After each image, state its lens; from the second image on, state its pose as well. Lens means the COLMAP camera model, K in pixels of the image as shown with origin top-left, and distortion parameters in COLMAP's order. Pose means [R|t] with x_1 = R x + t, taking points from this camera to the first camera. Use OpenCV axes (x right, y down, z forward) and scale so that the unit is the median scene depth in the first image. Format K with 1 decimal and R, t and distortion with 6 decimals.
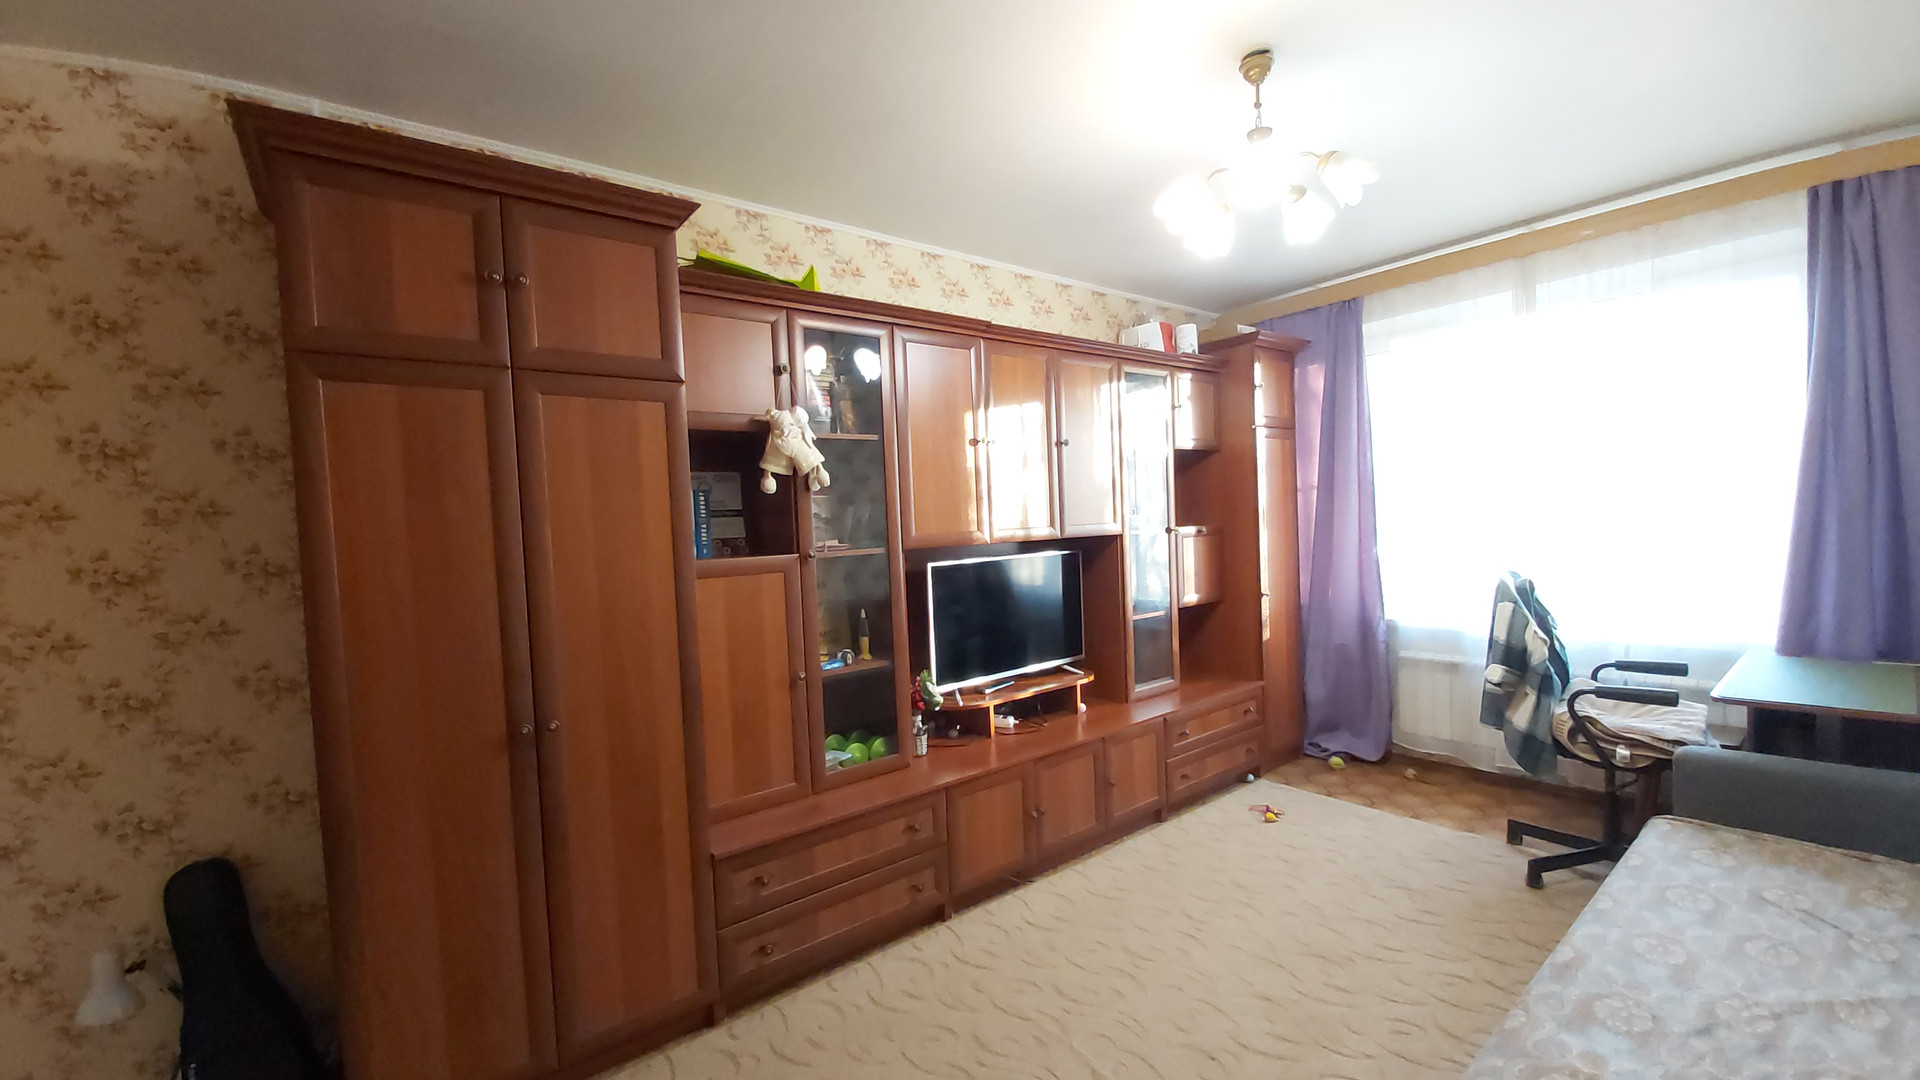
lens RADIAL K [[742.8, 0, 972.4], [0, 742.8, 548.7], [0, 0, 1]] dist [0.013743, -0.013335]
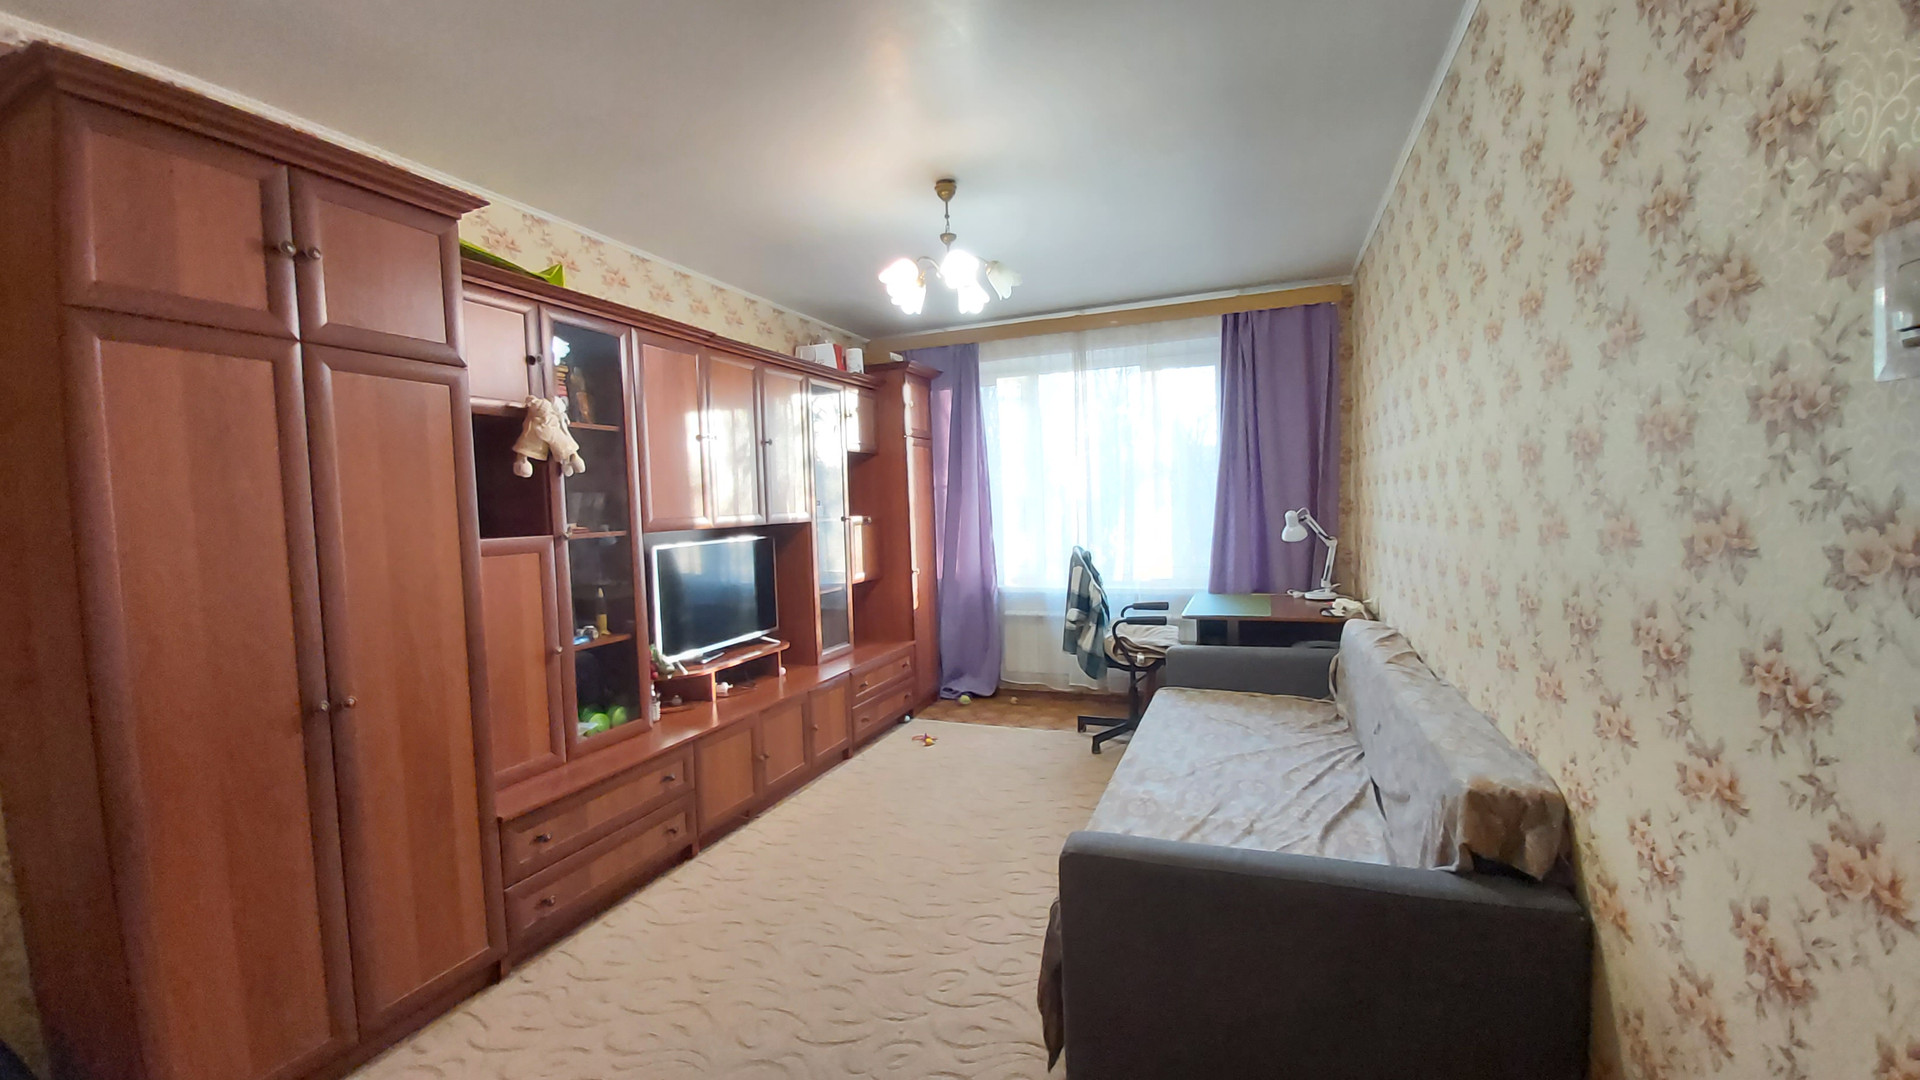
lens RADIAL K [[749.8, 0, 960.0], [0, 749.8, 540.0], [0, 0, 1]] dist [0.011166, 0.000008]
pose [[0.870280, -0.007904, 0.492494, -0.229076], [0.011822, 0.999918, -0.004843, 0.023076], [-0.492415, 0.010037, 0.870302, -0.192138]]
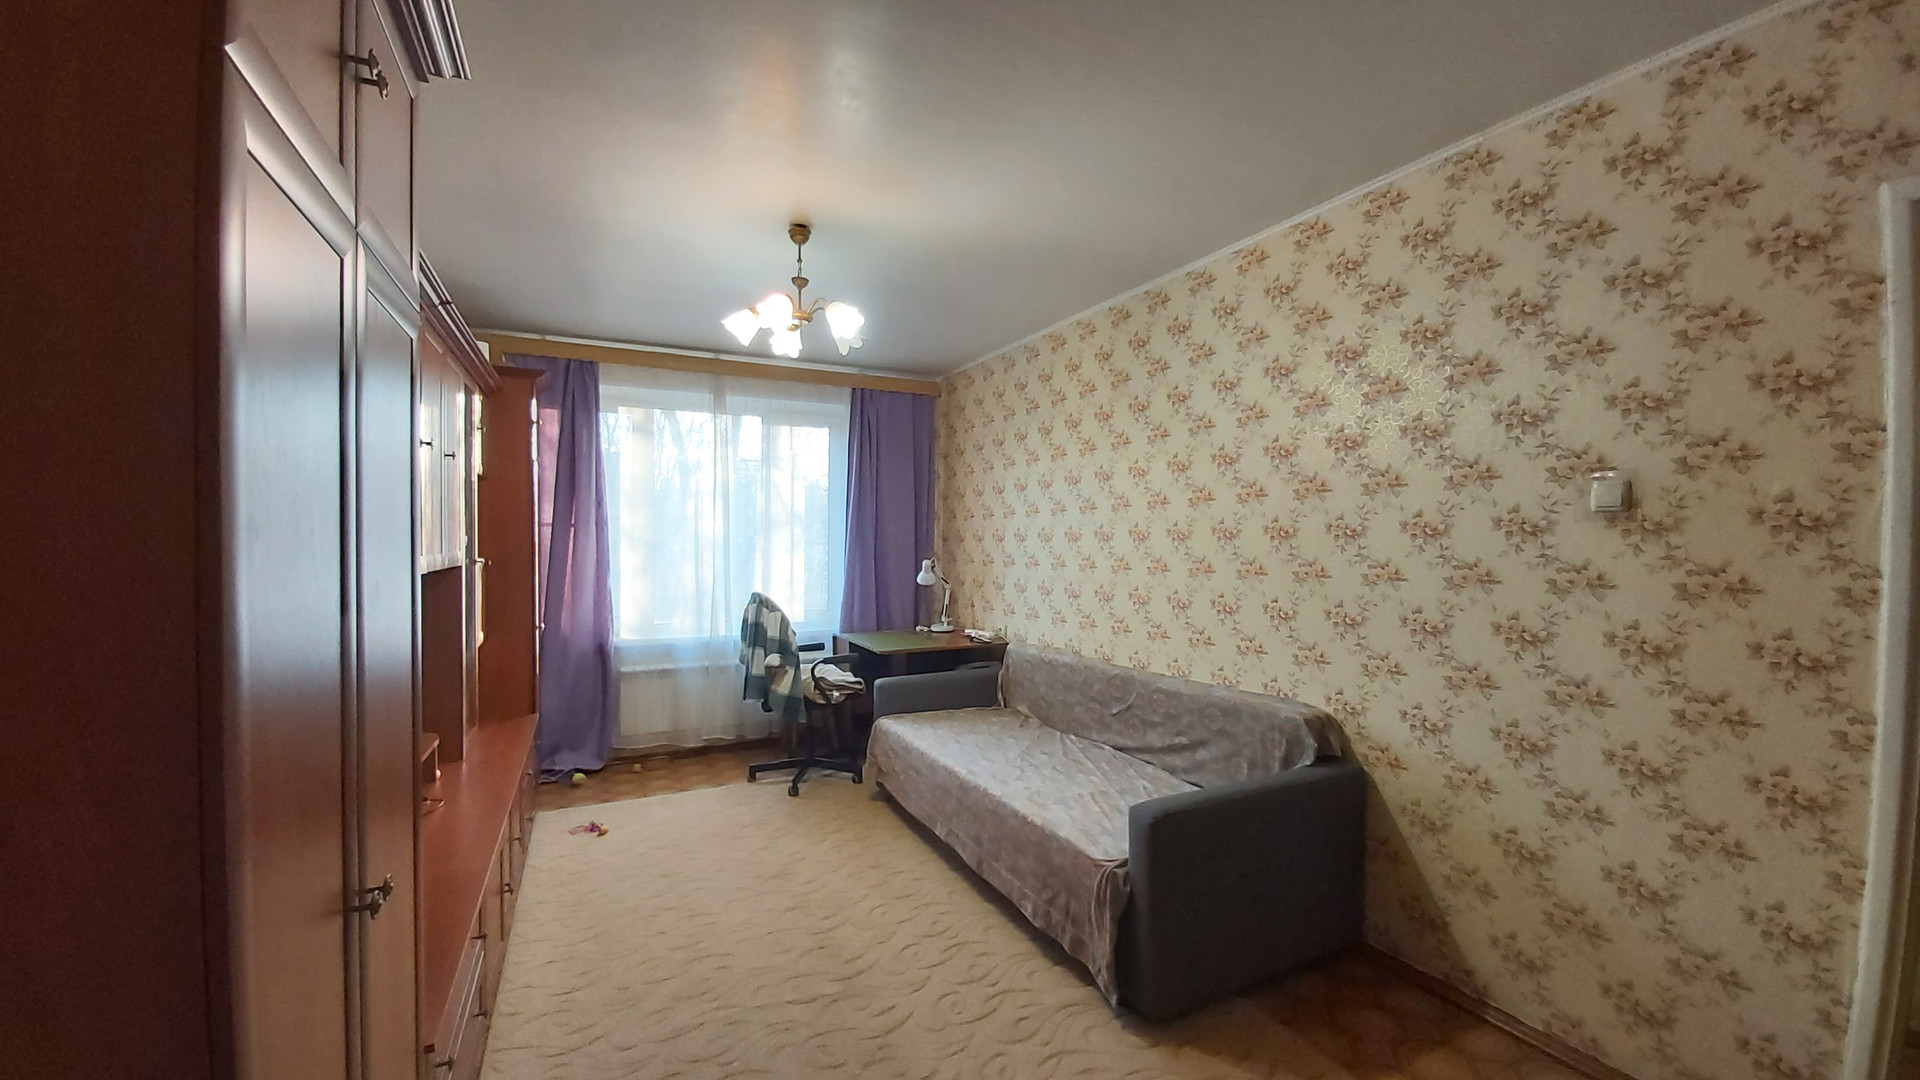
lens RADIAL K [[749.8, 0, 960.0], [0, 749.8, 540.0], [0, 0, 1]] dist [0.011166, 0.000008]
pose [[0.219779, 0.048002, 0.974368, -0.685541], [0.021319, 0.998314, -0.053990, 0.017189], [-0.975317, 0.032639, 0.218385, 0.302724]]
